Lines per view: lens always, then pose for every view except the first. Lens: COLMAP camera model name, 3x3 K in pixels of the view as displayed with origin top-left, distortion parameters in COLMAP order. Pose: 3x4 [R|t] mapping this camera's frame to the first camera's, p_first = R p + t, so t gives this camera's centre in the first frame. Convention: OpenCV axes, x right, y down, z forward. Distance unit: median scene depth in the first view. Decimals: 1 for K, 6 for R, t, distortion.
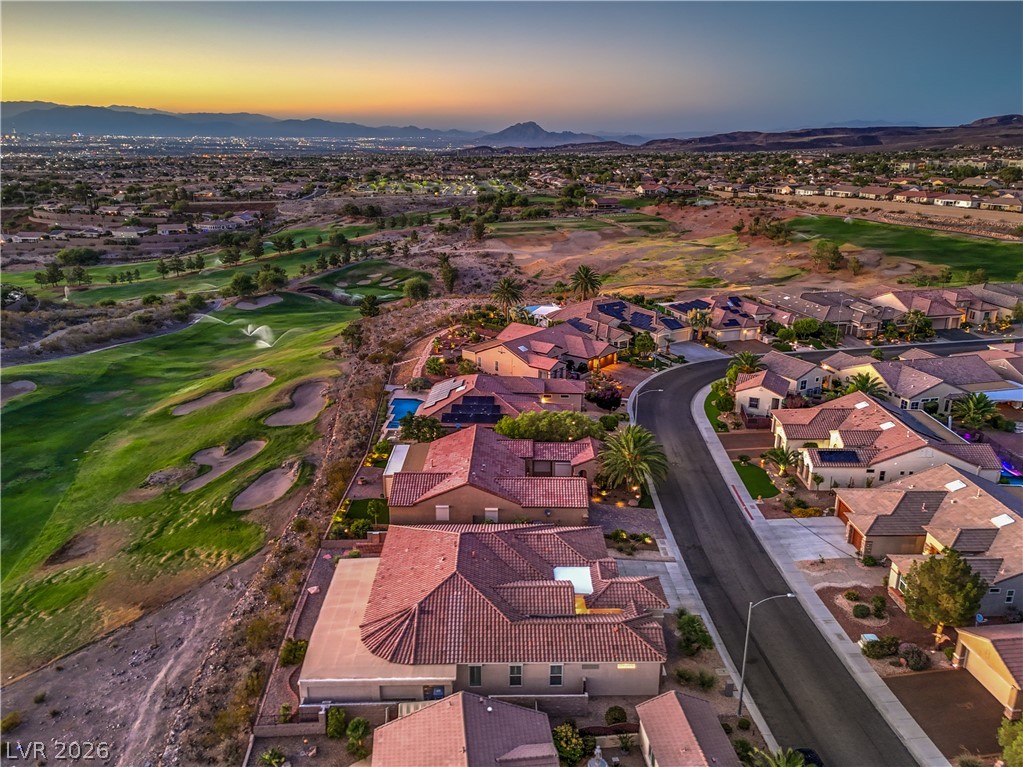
lens RADIAL K [[762.3, 0, 499.7], [0, 762.3, 383.4], [0, 0, 1]] dist [0.063208, -0.056549]
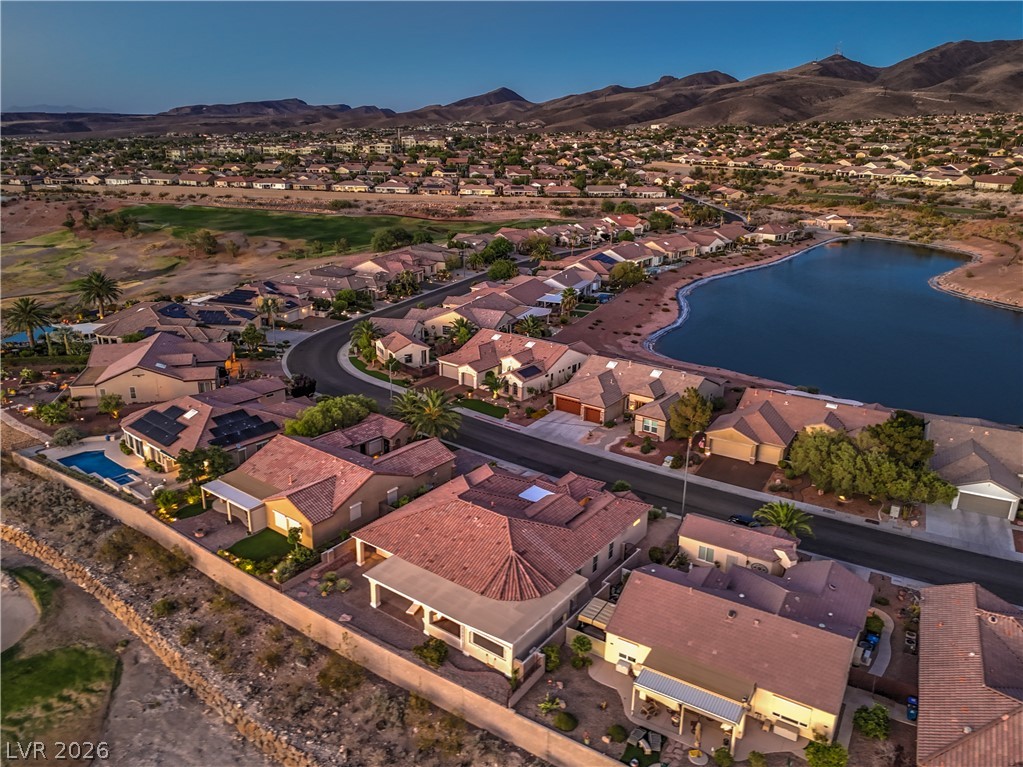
lens RADIAL K [[763.5, 0, 515.4], [0, 763.5, 369.1], [0, 0, 1]] dist [0.079663, -0.075838]
pose [[0.603943, -0.237473, 0.760828, -0.132883], [0.239372, 0.964556, 0.111050, -0.014215], [-0.760233, 0.115053, 0.639382, 0.036266]]
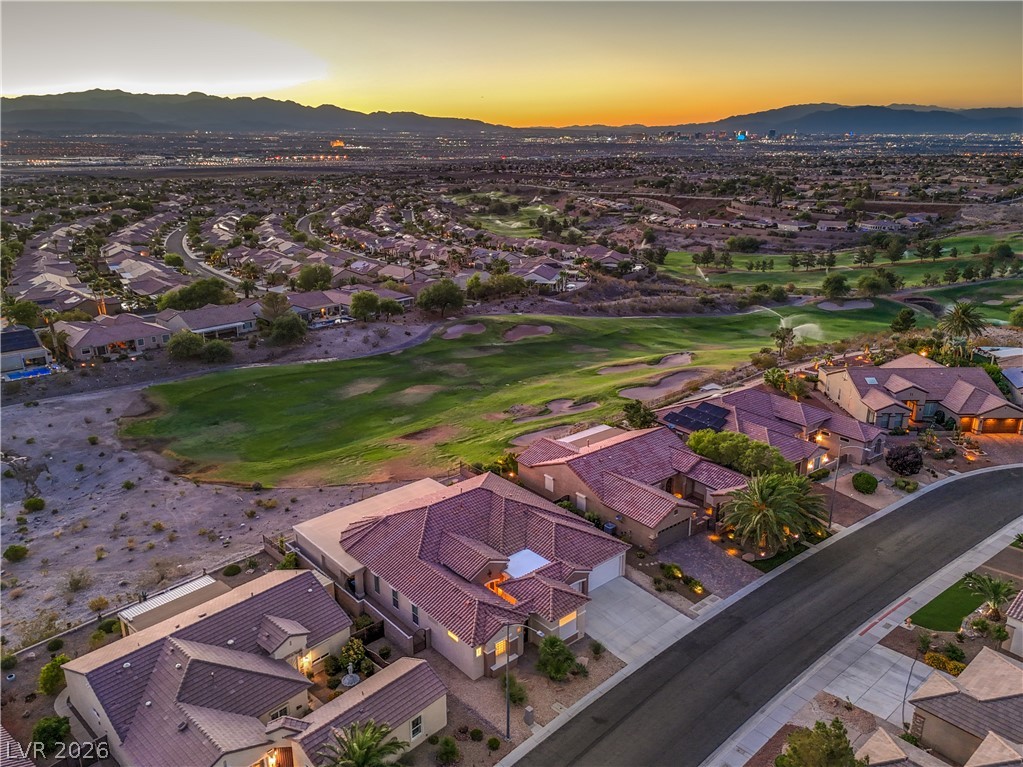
lens RADIAL K [[763.5, 0, 515.4], [0, 763.5, 369.1], [0, 0, 1]] dist [0.079663, -0.075838]
pose [[0.647876, 0.220432, -0.729155, 0.127846], [-0.232164, 0.968814, 0.086600, -0.013423], [0.725504, 0.113178, 0.678848, 0.043619]]
